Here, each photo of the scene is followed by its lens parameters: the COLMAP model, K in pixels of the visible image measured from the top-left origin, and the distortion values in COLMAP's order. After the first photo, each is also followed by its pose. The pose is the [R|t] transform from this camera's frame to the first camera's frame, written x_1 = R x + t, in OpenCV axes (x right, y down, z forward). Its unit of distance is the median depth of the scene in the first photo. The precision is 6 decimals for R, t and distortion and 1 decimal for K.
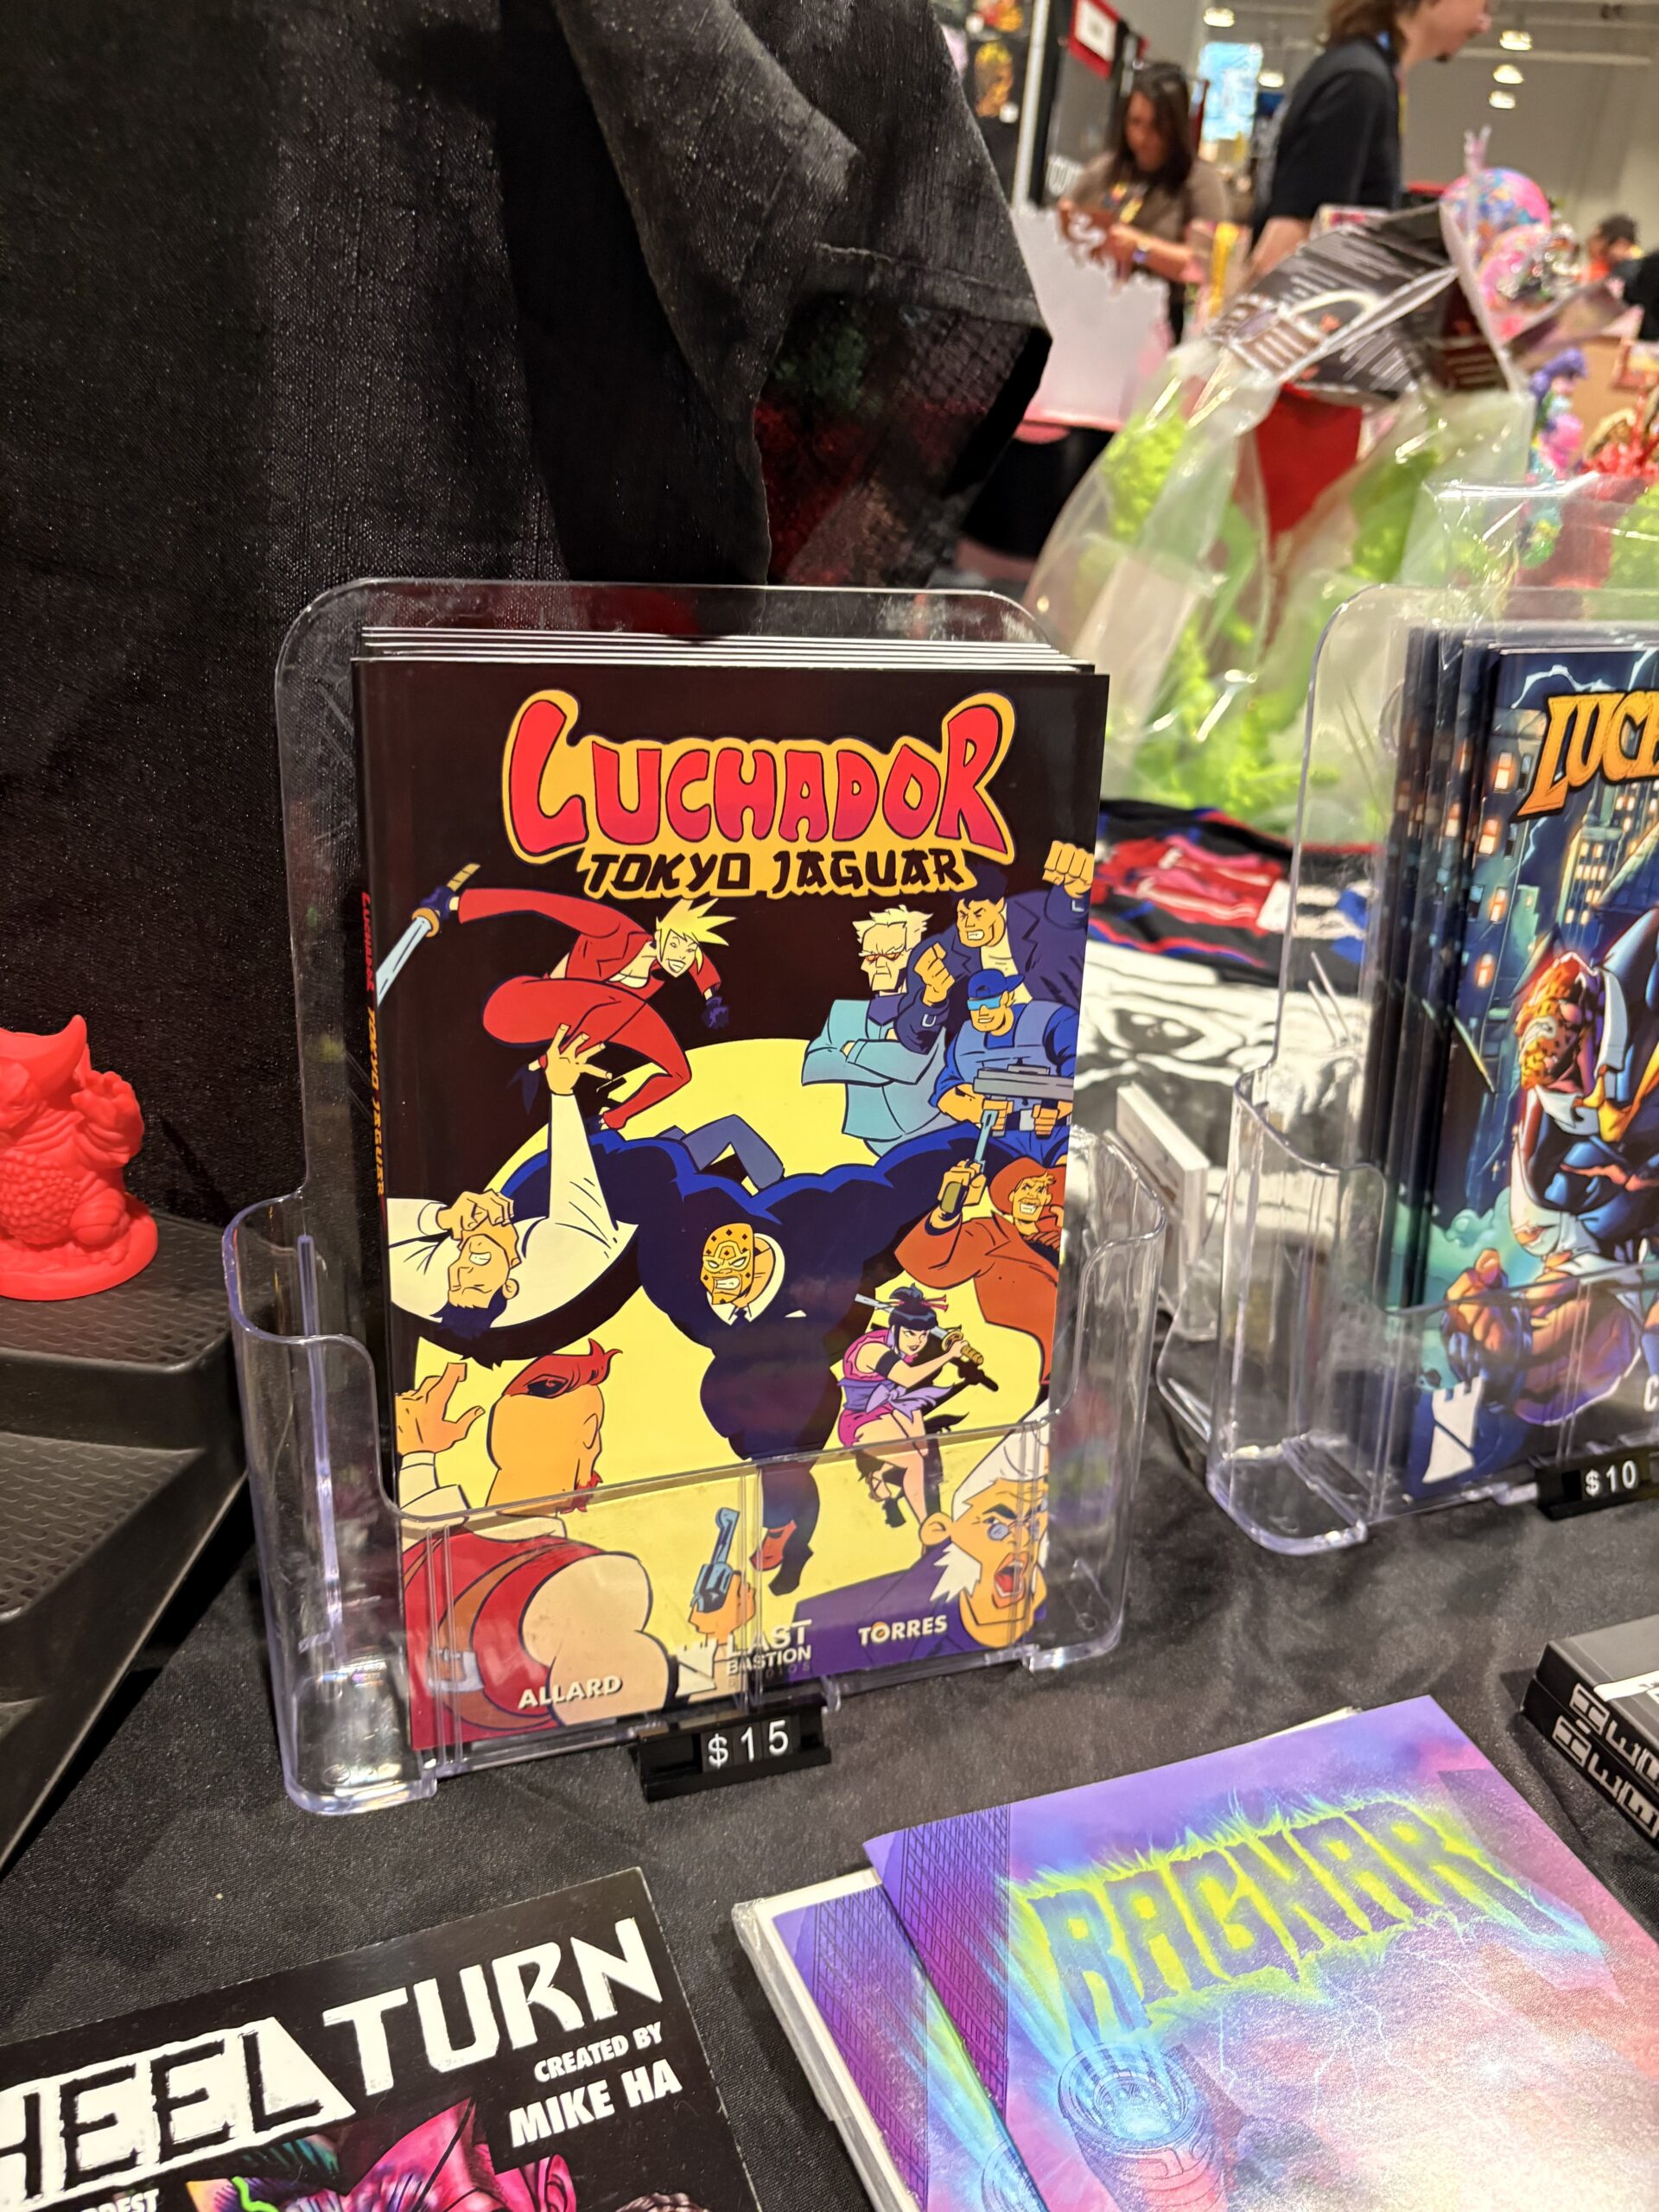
lens RADIAL K [[1648.6, 0, 829.5], [0, 1648.6, 1106.0], [0, 0, 1]] dist [0.039898, -0.078661]
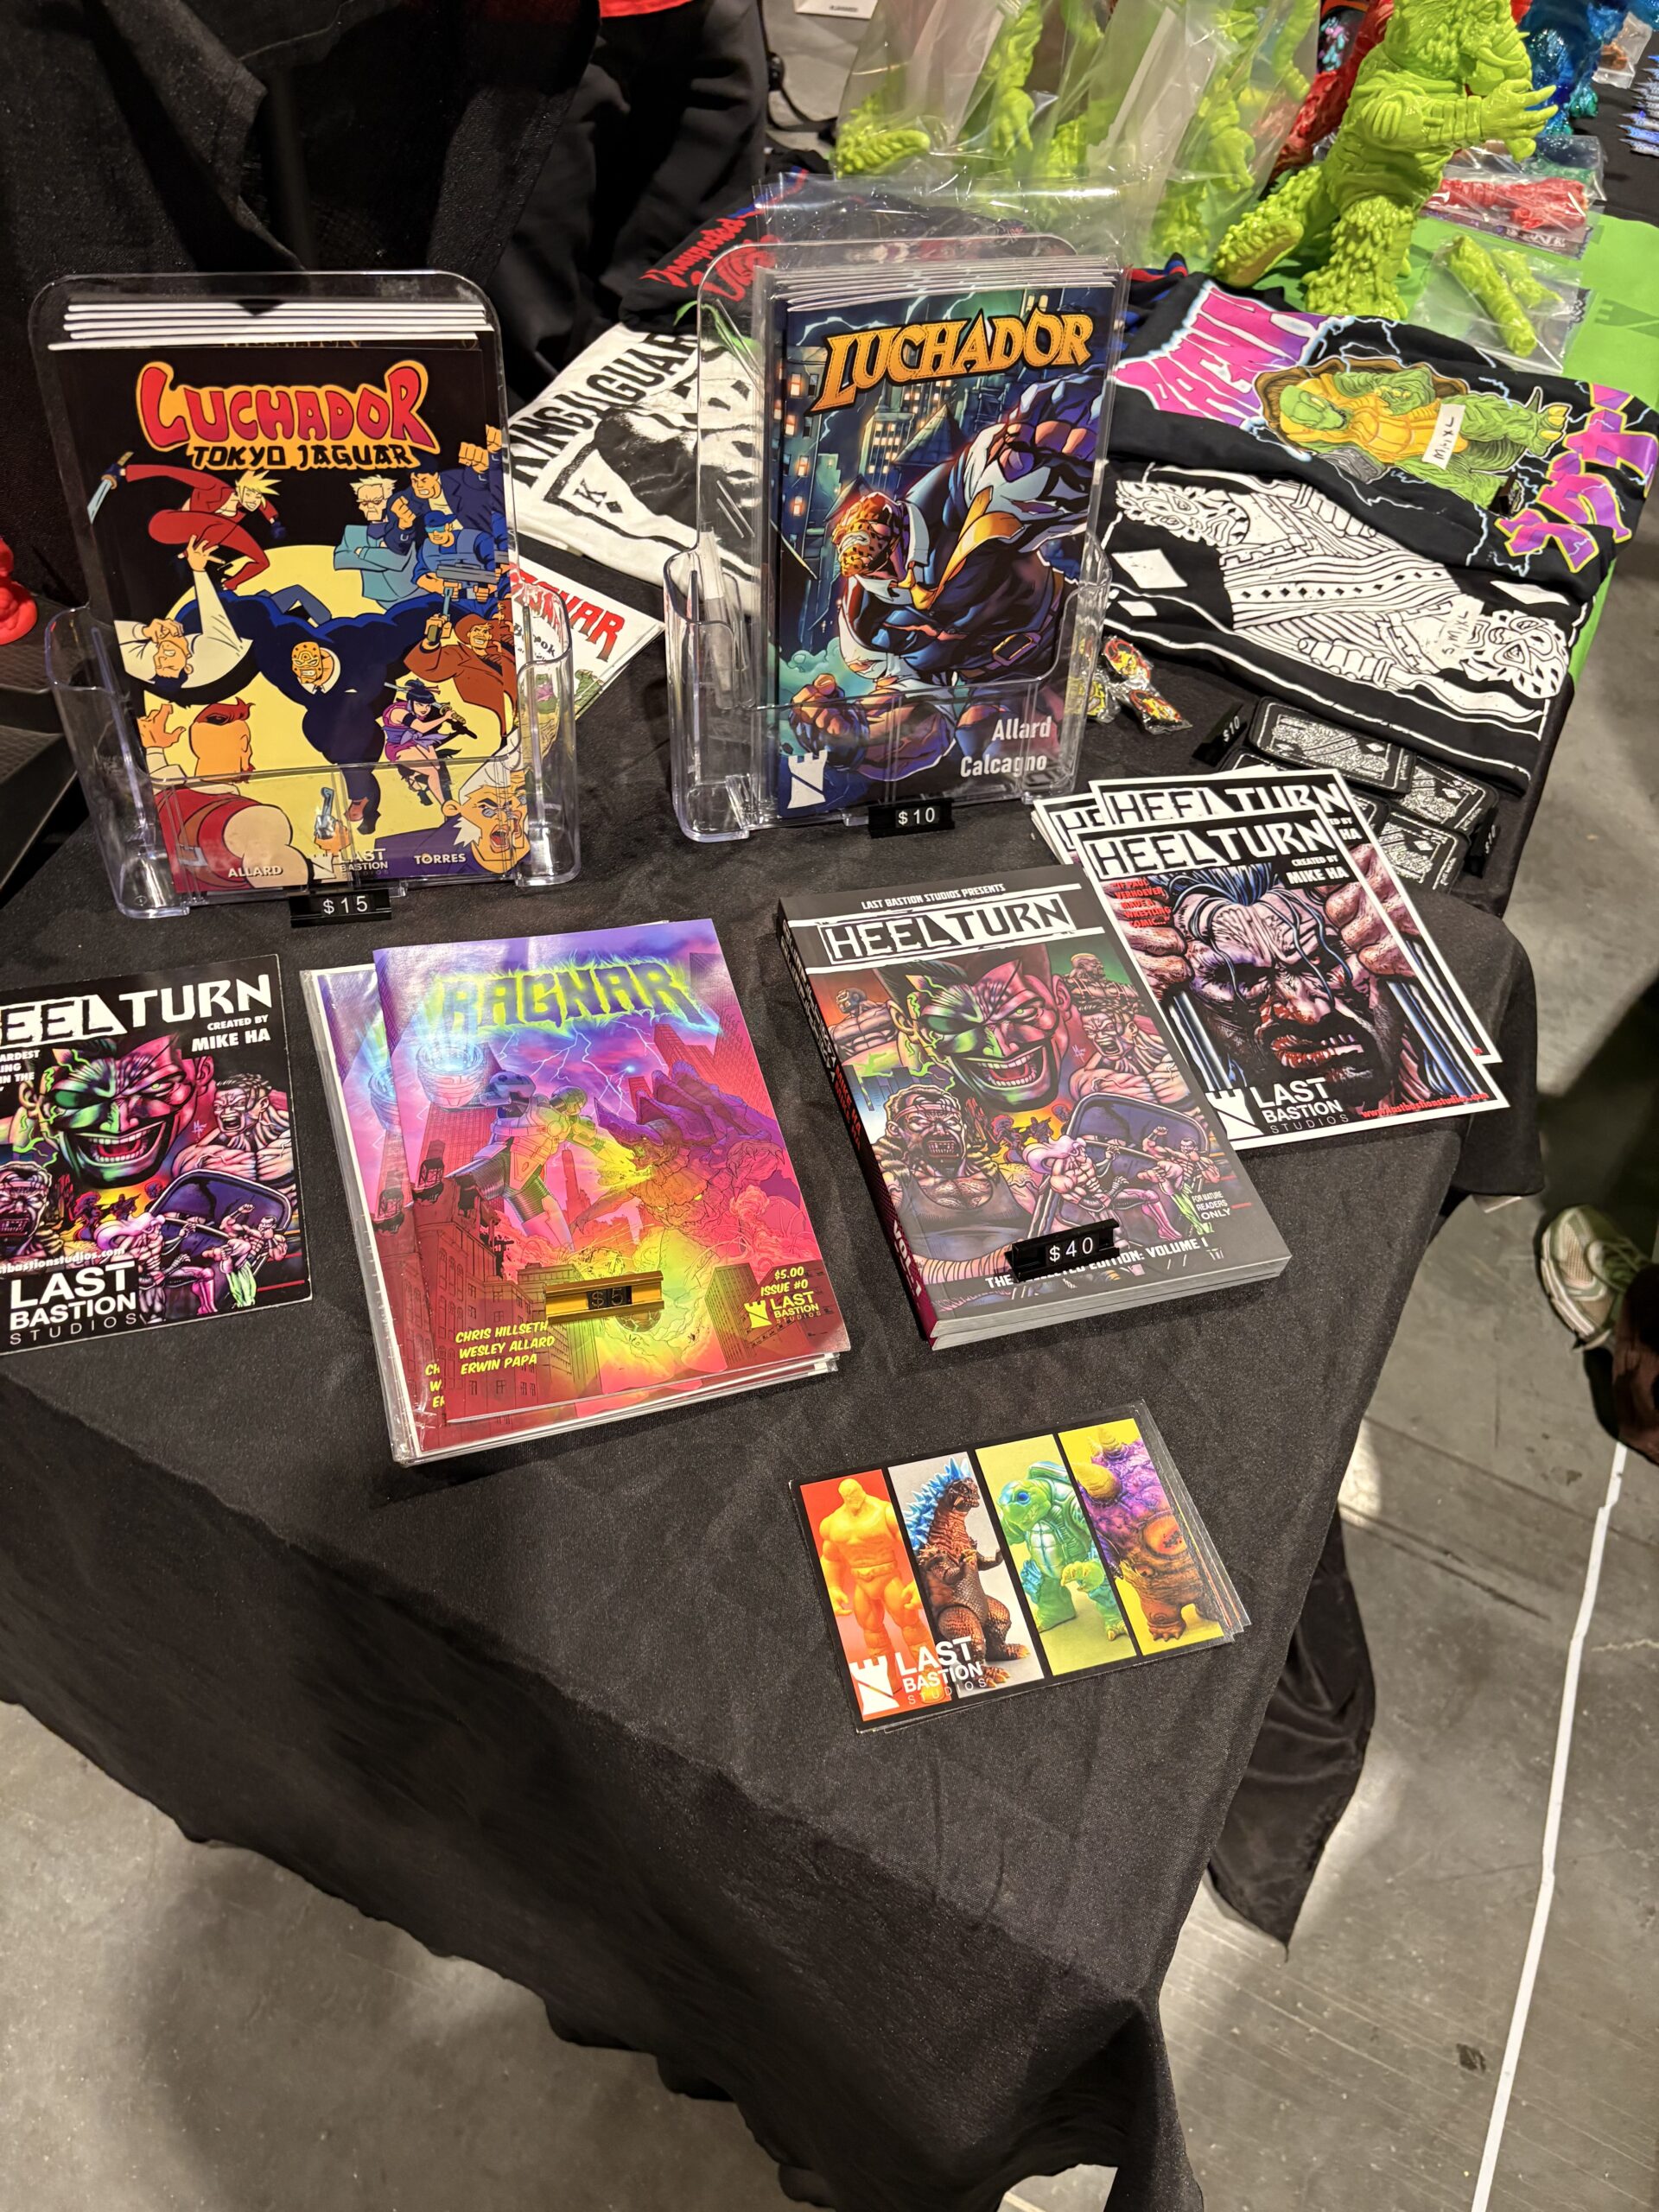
lens RADIAL K [[1663.7, 0, 829.5], [0, 1663.7, 1106.0], [0, 0, 1]] dist [-0.016600, -0.000766]
pose [[0.993114, 0.103908, -0.054114, 0.698174], [-0.070461, 0.898780, 0.432701, -0.316433], [0.093598, -0.425909, 0.899912, -0.883083]]
